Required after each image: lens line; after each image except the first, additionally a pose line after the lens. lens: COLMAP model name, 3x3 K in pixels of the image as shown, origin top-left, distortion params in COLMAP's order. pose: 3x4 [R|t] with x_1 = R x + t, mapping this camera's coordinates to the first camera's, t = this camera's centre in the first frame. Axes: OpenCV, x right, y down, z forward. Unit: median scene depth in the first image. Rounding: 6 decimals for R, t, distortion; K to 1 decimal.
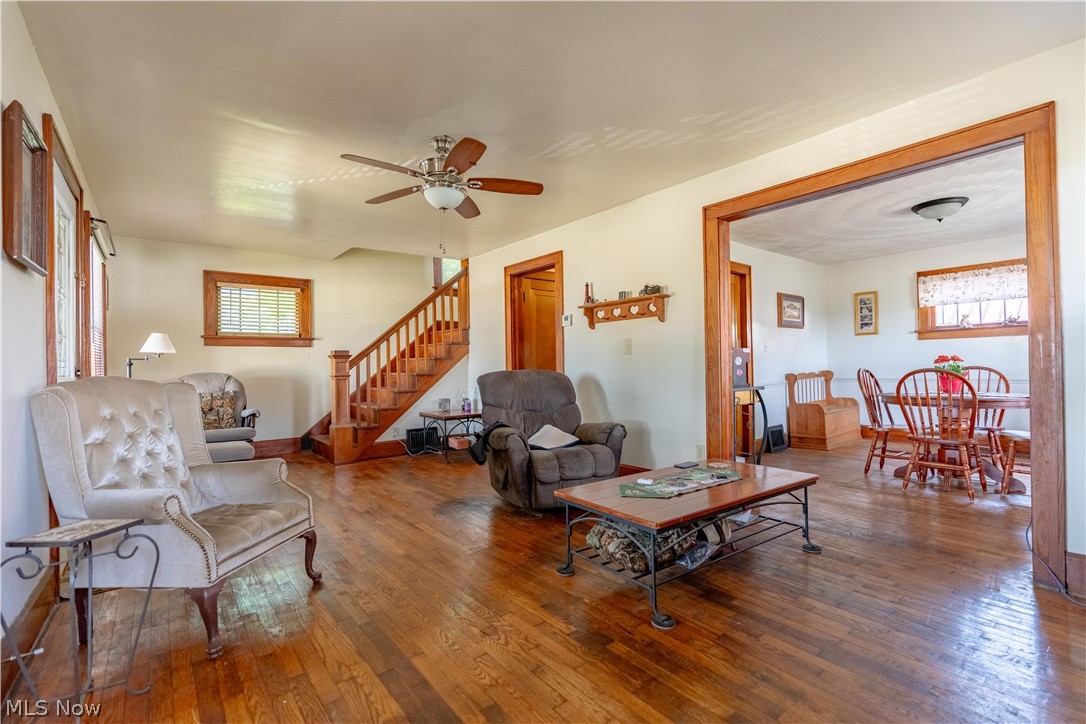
lens RADIAL K [[484.3, 0, 545.2], [0, 484.3, 363.0], [0, 0, 1]] dist [-0.004477, -0.000123]
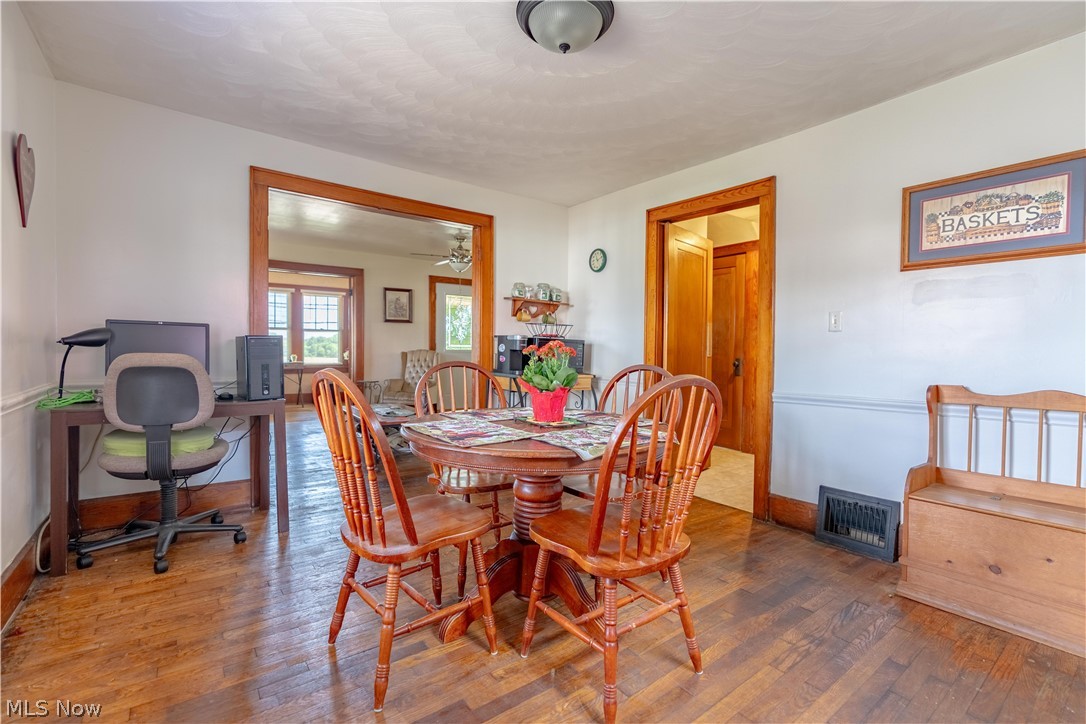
lens RADIAL K [[490.8, 0, 544.2], [0, 490.8, 361.4], [0, 0, 1]] dist [-0.001581, 0.000417]
pose [[-0.033123, 0.036966, -0.998767, 0.968286], [-0.008429, 0.999270, 0.037264, -0.009500], [0.999416, 0.009653, -0.032787, 0.738961]]
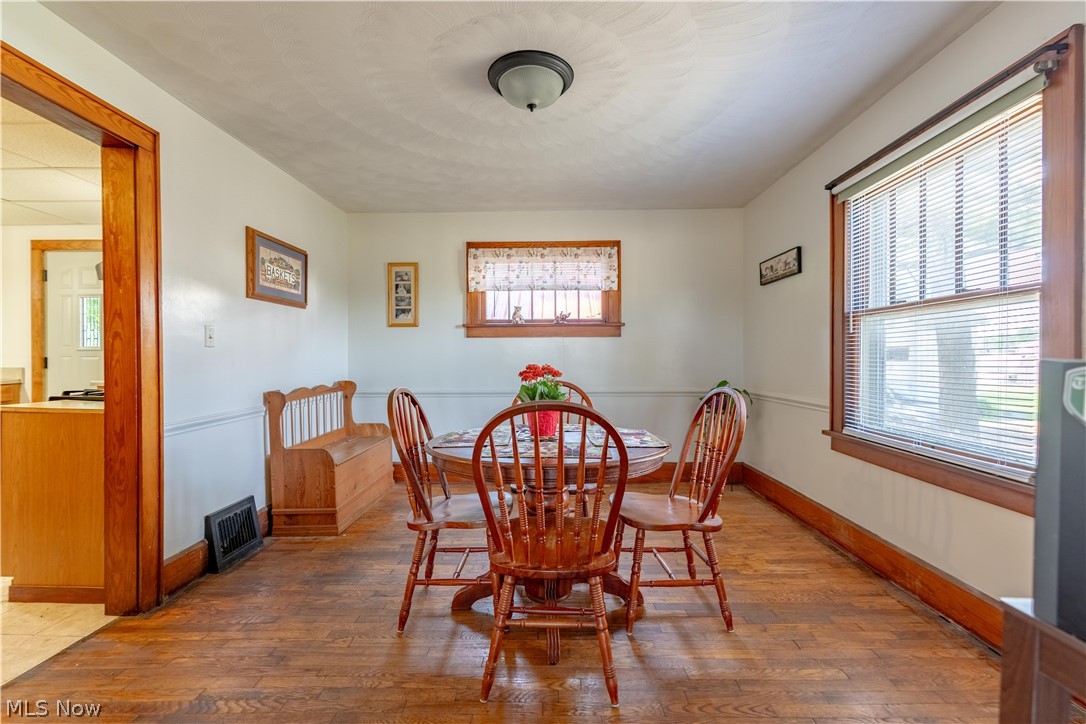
lens RADIAL K [[490.8, 0, 544.2], [0, 490.8, 361.4], [0, 0, 1]] dist [-0.001581, 0.000417]
pose [[0.642685, 0.009761, 0.766068, 0.310794], [-0.013357, 0.999910, -0.001535, -0.013811], [-0.766014, -0.009245, 0.642757, 0.474879]]
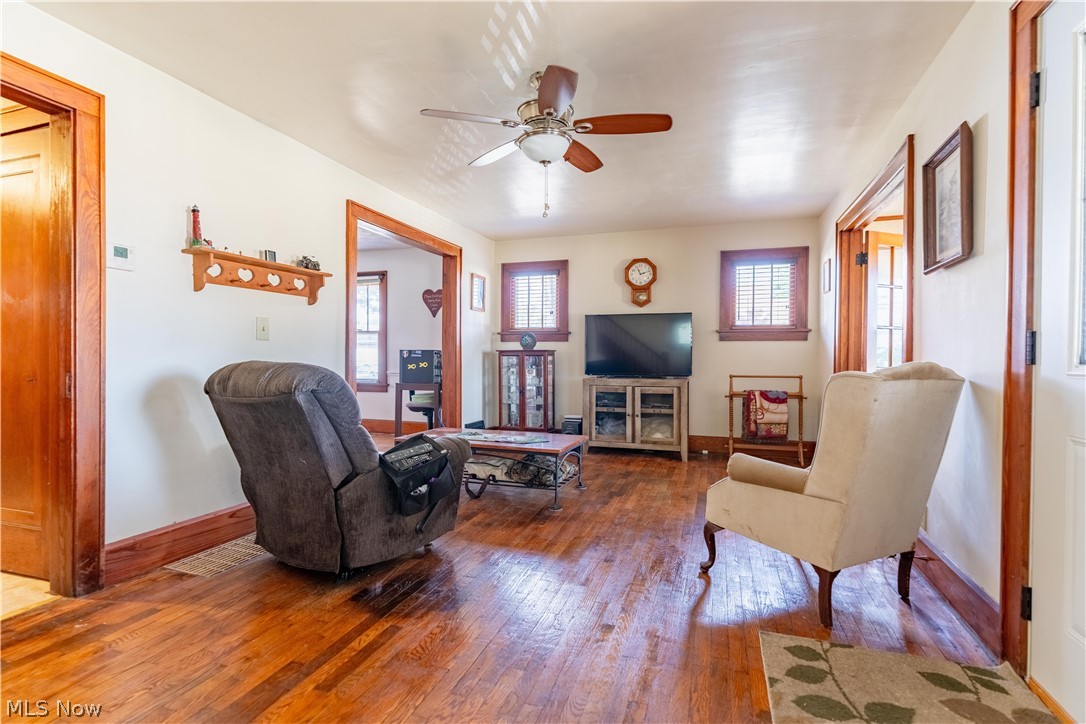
lens RADIAL K [[523.4, 0, 543.0], [0, 523.4, 362.0], [0, 0, 1]] dist [-0.000521, 0.000425]
pose [[-0.543753, 0.004178, 0.839235, -0.493893], [-0.002062, 0.999978, -0.006314, 0.012815], [-0.839243, -0.005164, -0.543732, 0.770818]]
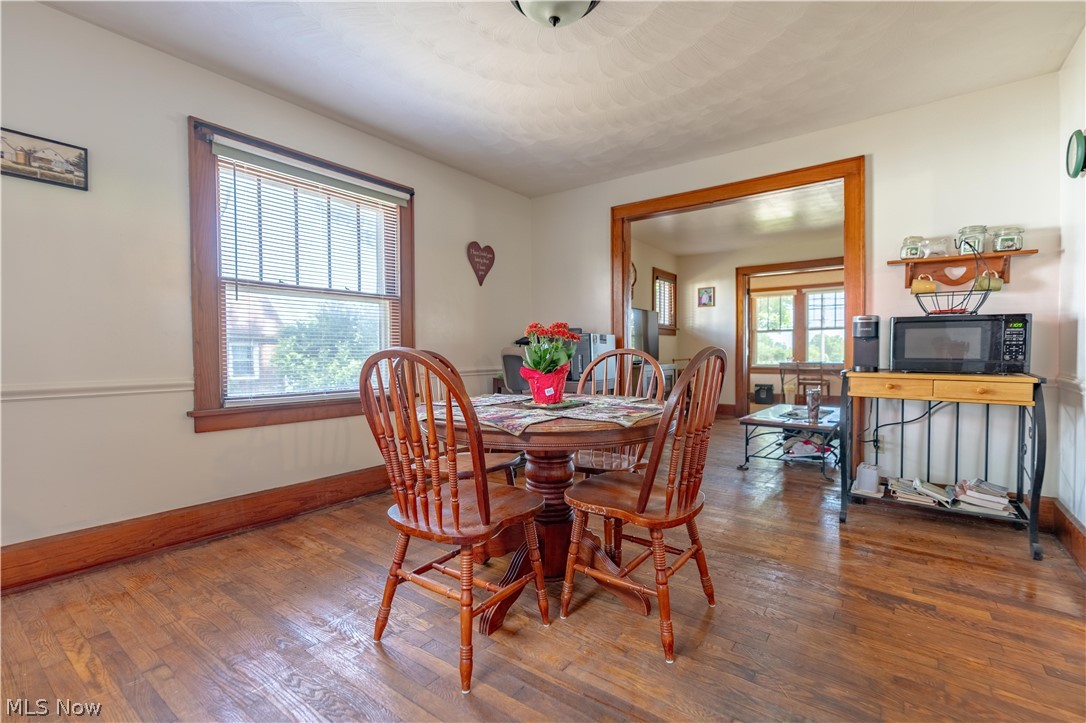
lens RADIAL K [[492.4, 0, 549.1], [0, 492.4, 365.0], [0, 0, 1]] dist [0.010044, 0.000230]
pose [[-0.963607, 0.026084, -0.266048, 0.709388], [0.021076, 0.999543, 0.021663, 0.011109], [0.266491, 0.015268, -0.963716, 1.072211]]
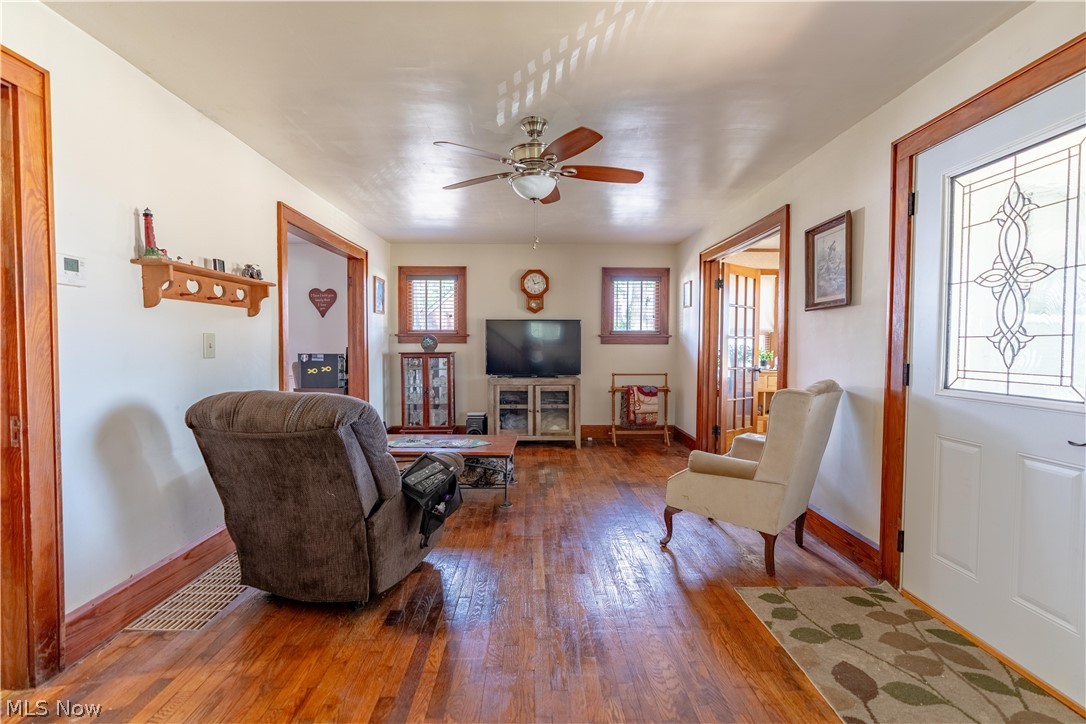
lens RADIAL K [[490.8, 0, 544.2], [0, 490.8, 361.4], [0, 0, 1]] dist [-0.001581, 0.000417]
pose [[-0.797140, -0.008564, 0.603734, -0.405533], [0.005116, 0.999768, 0.020936, -0.018183], [-0.603773, 0.019777, -0.796911, 0.896758]]
